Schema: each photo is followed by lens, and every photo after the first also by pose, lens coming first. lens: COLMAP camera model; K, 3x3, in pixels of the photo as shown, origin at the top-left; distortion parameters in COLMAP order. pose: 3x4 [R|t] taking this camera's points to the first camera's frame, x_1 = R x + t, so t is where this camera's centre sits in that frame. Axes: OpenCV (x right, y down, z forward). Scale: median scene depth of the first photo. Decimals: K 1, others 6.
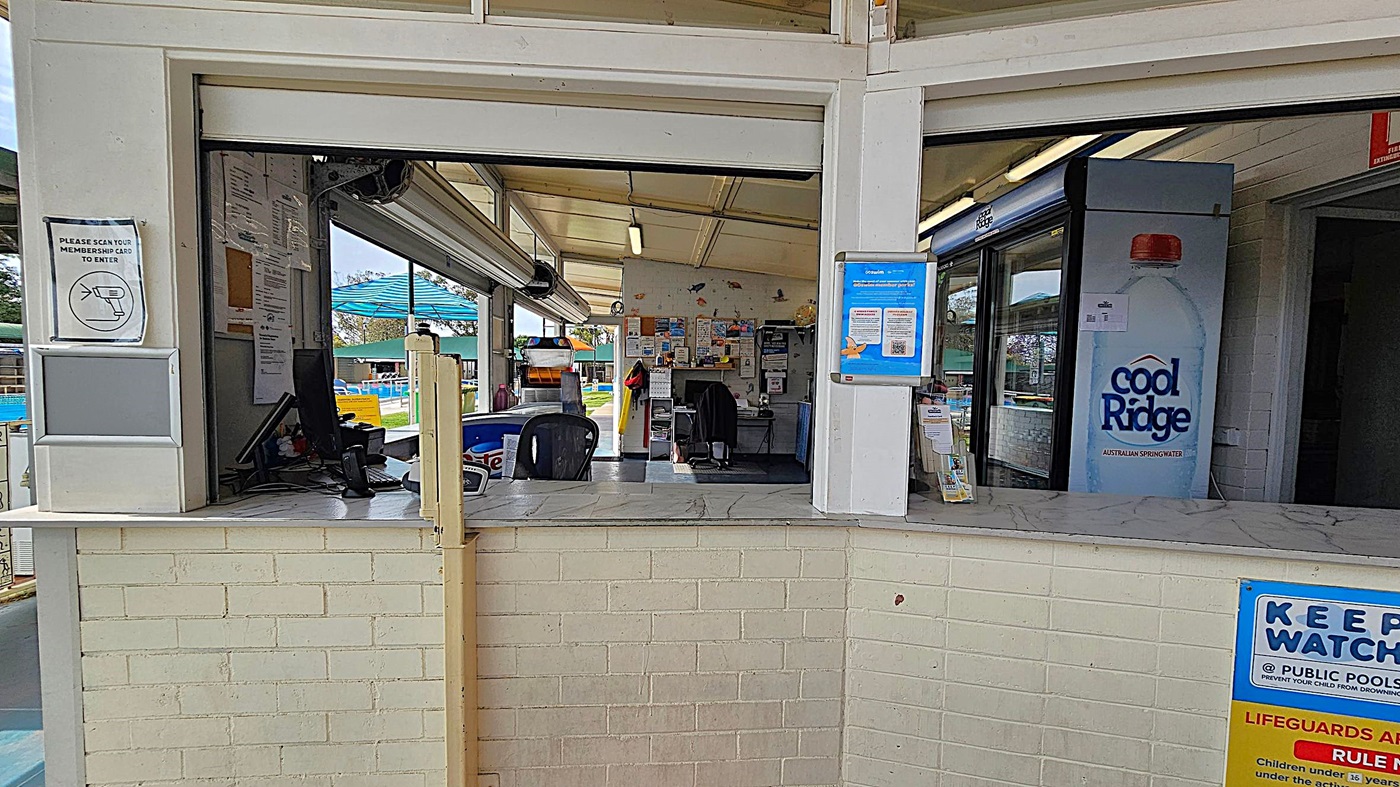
lens RADIAL K [[575.3, 0, 692.5], [0, 575.3, 412.0], [0, 0, 1]] dist [-0.005679, 0.000149]
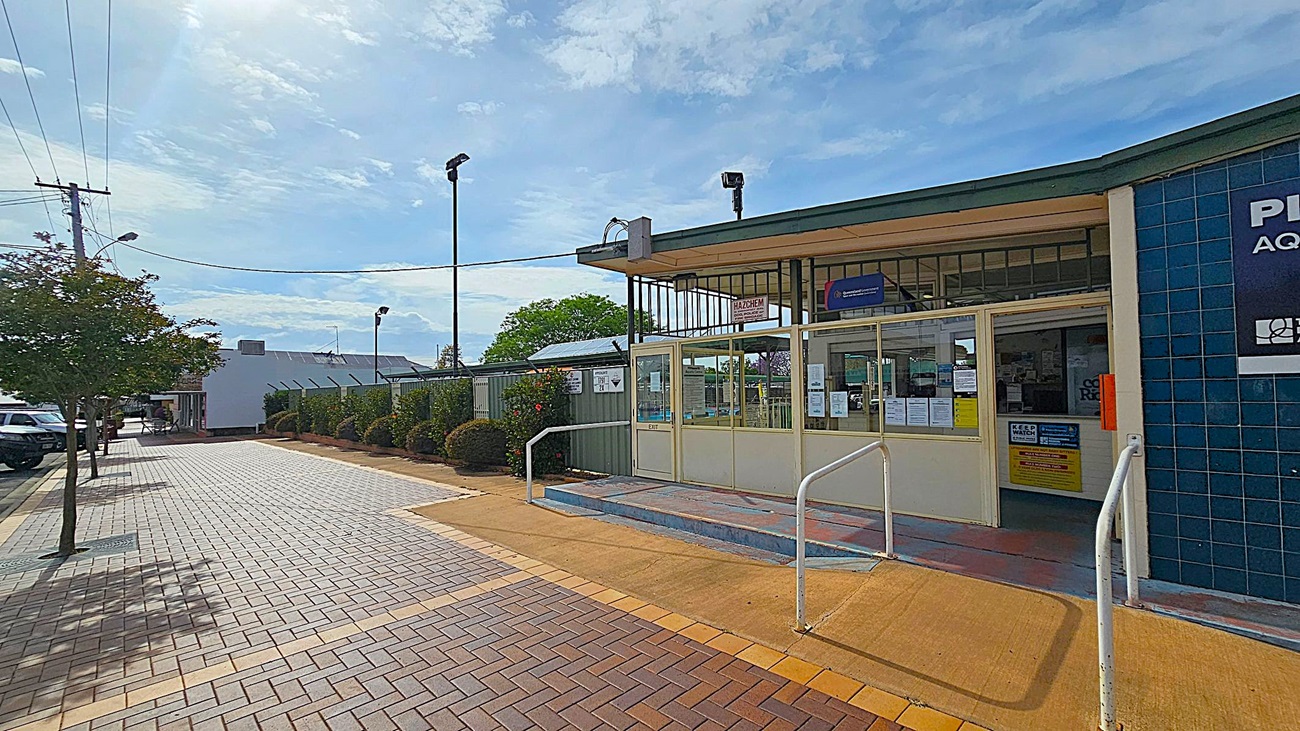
lens RADIAL K [[534.2, 0, 643.0], [0, 534.2, 382.7], [0, 0, 1]] dist [-0.005679, 0.000149]
pose [[0.652216, -0.043824, -0.756765, 2.530490], [-0.024288, 0.996607, -0.078645, 0.409920], [0.757644, 0.069674, 0.648939, -4.876762]]
